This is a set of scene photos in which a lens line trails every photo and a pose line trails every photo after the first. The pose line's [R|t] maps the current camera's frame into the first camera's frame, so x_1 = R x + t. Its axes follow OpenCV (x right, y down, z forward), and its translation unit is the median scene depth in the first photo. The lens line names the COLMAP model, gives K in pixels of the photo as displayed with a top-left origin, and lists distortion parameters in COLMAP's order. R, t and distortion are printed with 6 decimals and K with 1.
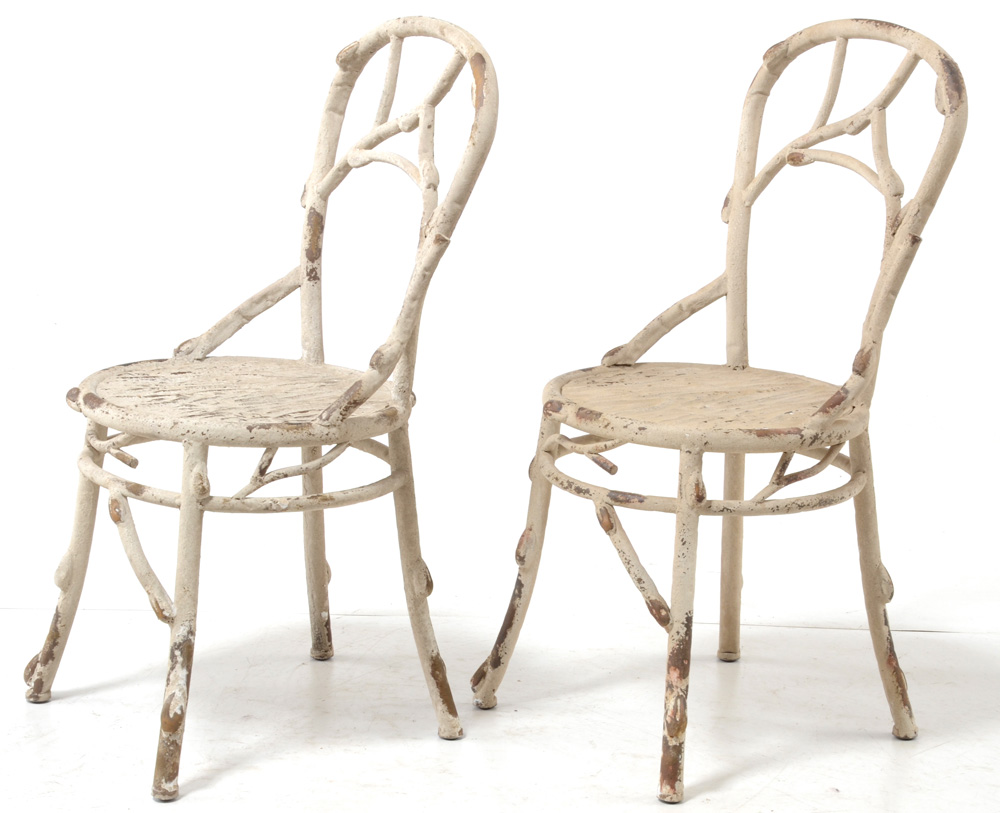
lens RADIAL K [[2680.3, 0, 537.6], [0, 2680.3, 394.3], [0, 0, 1]] dist [0.560247, 0.000000]
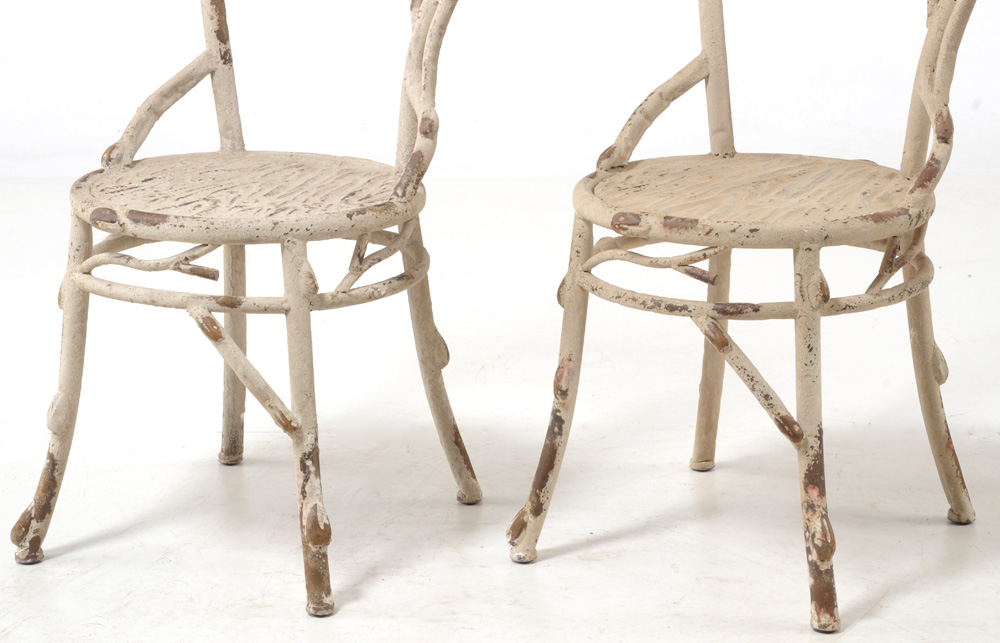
lens RADIAL K [[2536.3, 0, 481.5], [0, 2536.3, 322.9], [0, 0, 1]] dist [0.741467, 0.000000]
pose [[0.930926, -0.135405, 0.339179, -0.321488], [0.116170, 0.990280, 0.076489, -0.030898], [-0.346239, -0.031804, 0.937607, 0.211904]]
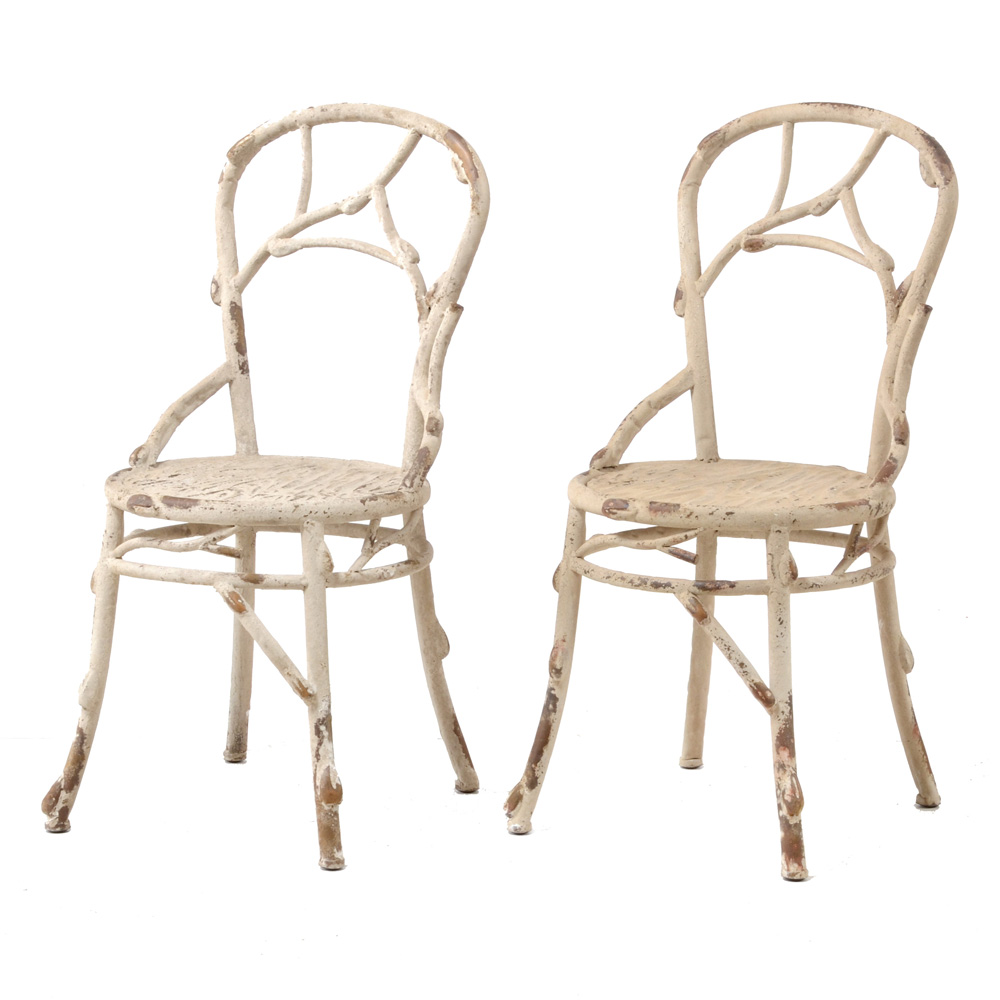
lens RADIAL K [[3562.8, 0, 473.6], [0, 3562.8, 515.3], [0, 0, 1]] dist [0.664983, 0.000000]
pose [[0.928913, -0.092923, 0.358450, -0.496138], [0.107531, 0.993980, -0.020987, 0.029333], [-0.354342, 0.058039, 0.933313, -0.197214]]
